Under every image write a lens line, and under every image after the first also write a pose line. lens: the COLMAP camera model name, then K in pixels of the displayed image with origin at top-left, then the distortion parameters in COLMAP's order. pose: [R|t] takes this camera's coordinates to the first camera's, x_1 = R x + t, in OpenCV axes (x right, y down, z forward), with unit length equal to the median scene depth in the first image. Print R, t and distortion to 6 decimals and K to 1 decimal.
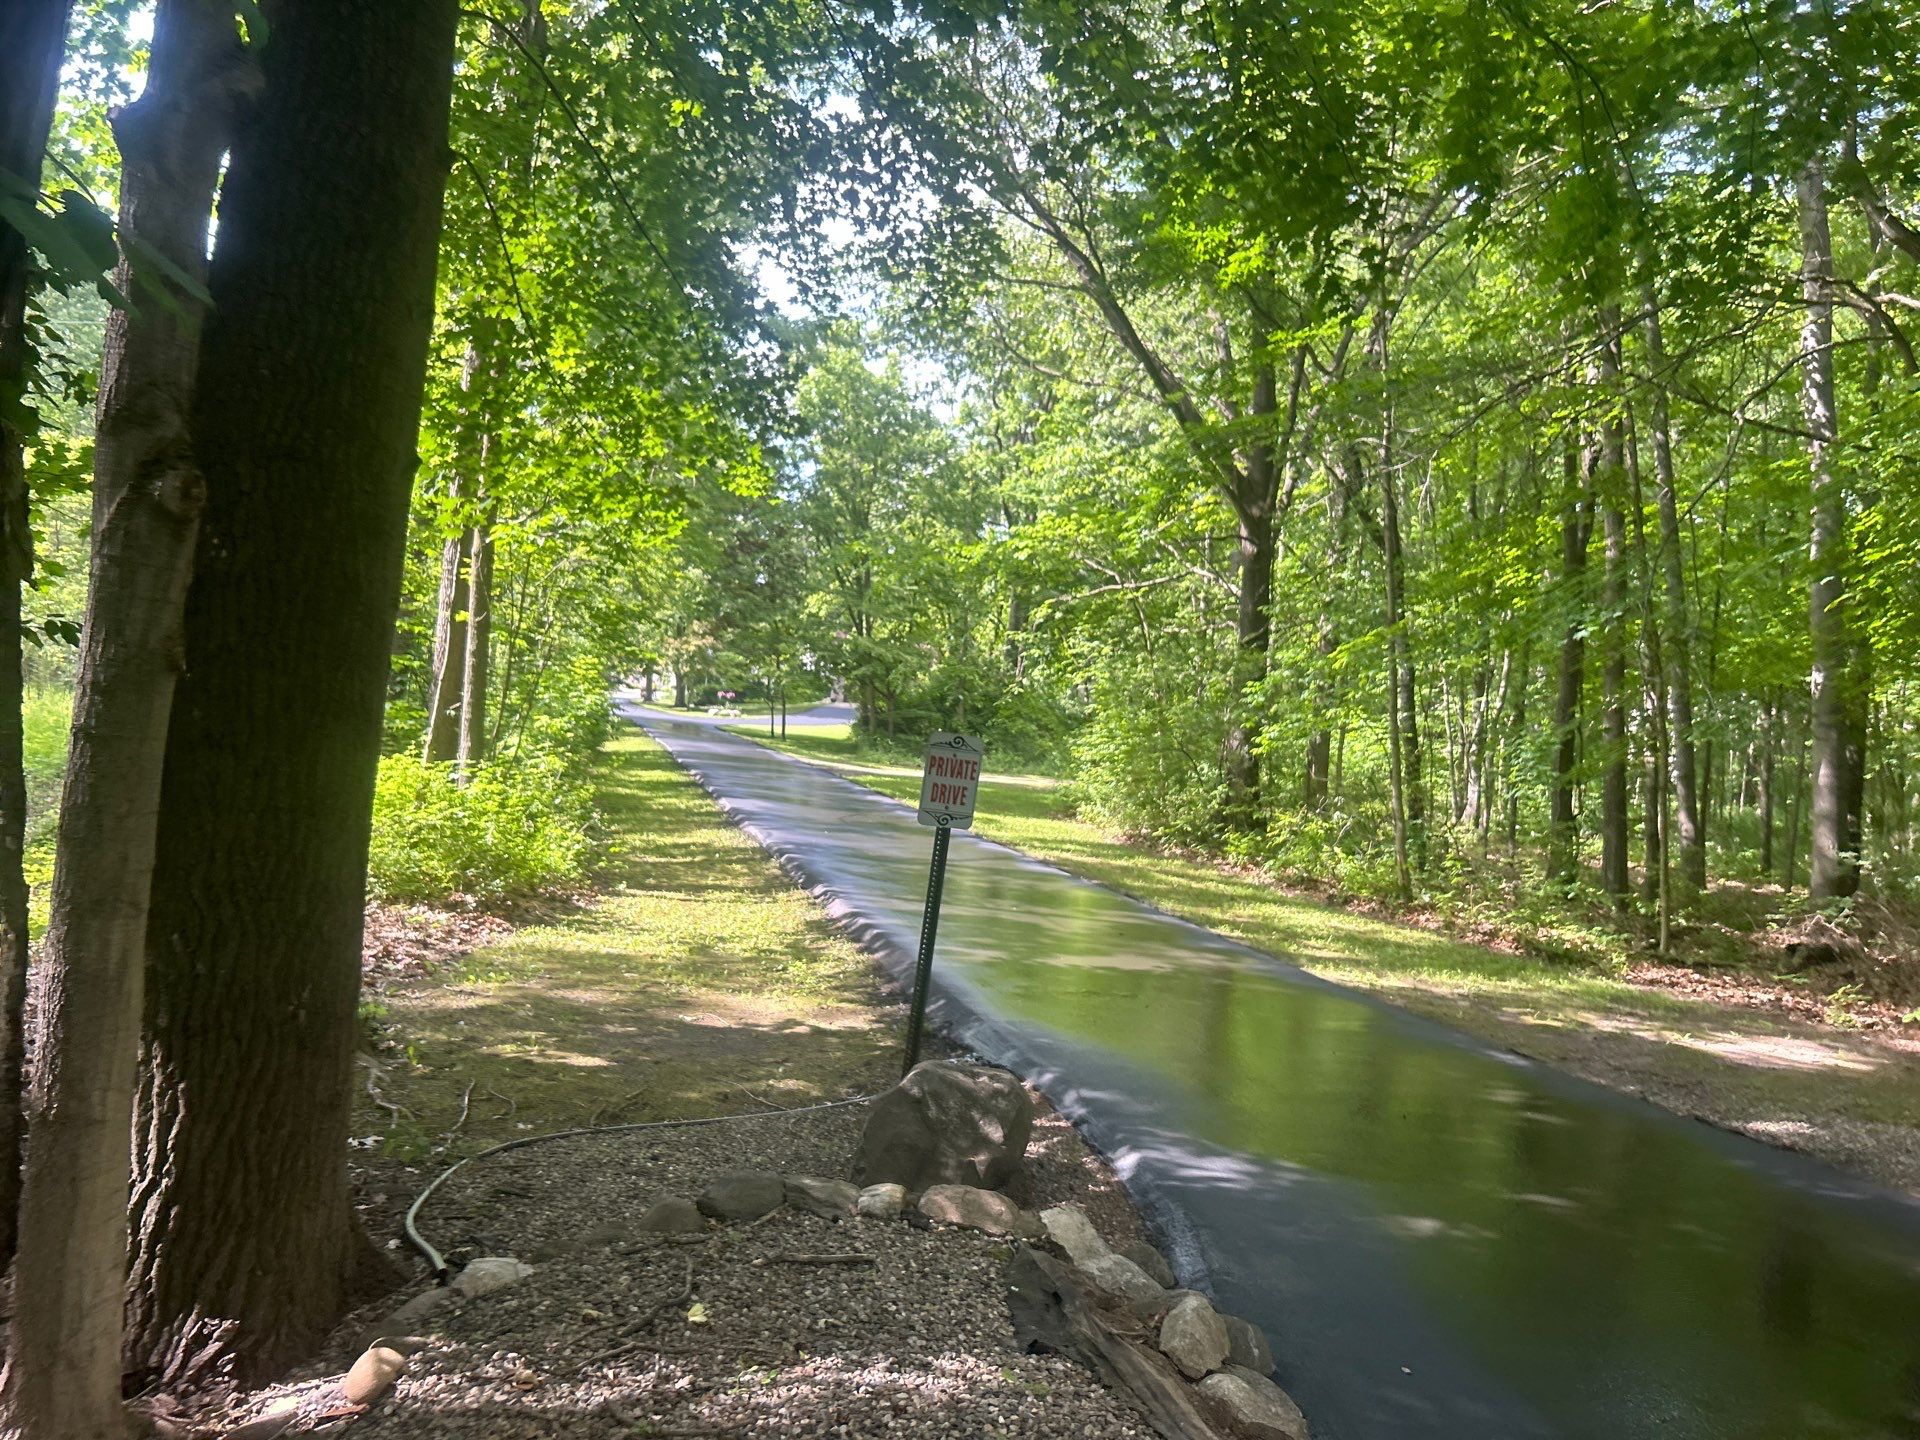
lens RADIAL K [[1413.0, 0, 952.9], [0, 1413.0, 721.3], [0, 0, 1]] dist [0.029225, -0.027762]
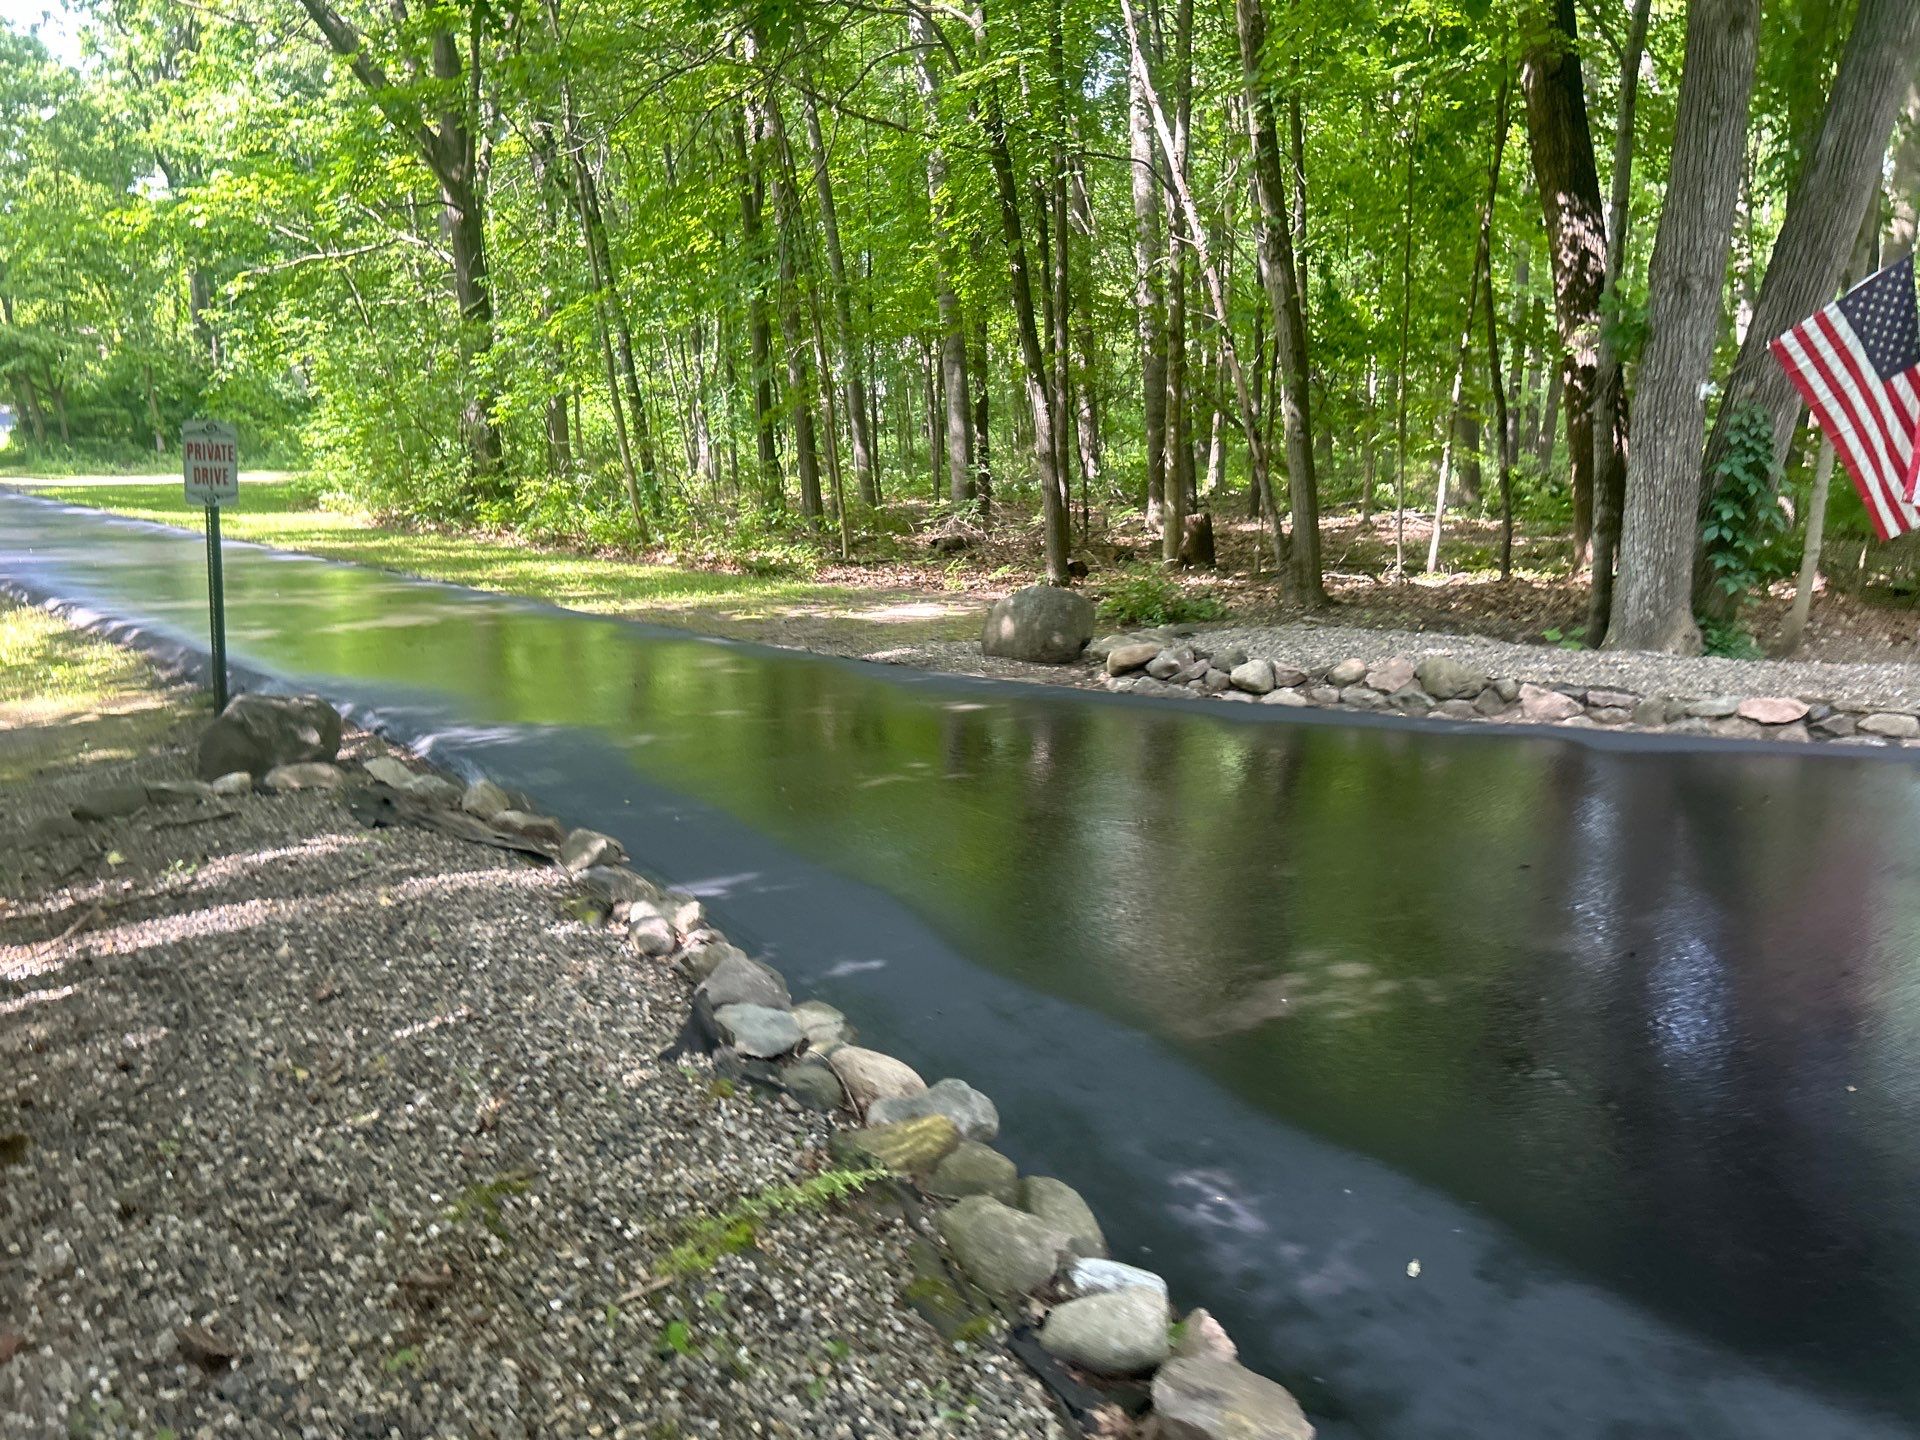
lens RADIAL K [[1413.0, 0, 939.0], [0, 1413.0, 743.5], [0, 0, 1]] dist [0.029225, -0.027762]
pose [[0.873008, -0.187274, 0.450317, -0.015477], [0.072285, 0.962825, 0.260275, 0.001250], [-0.482319, -0.194671, 0.854091, -0.104002]]
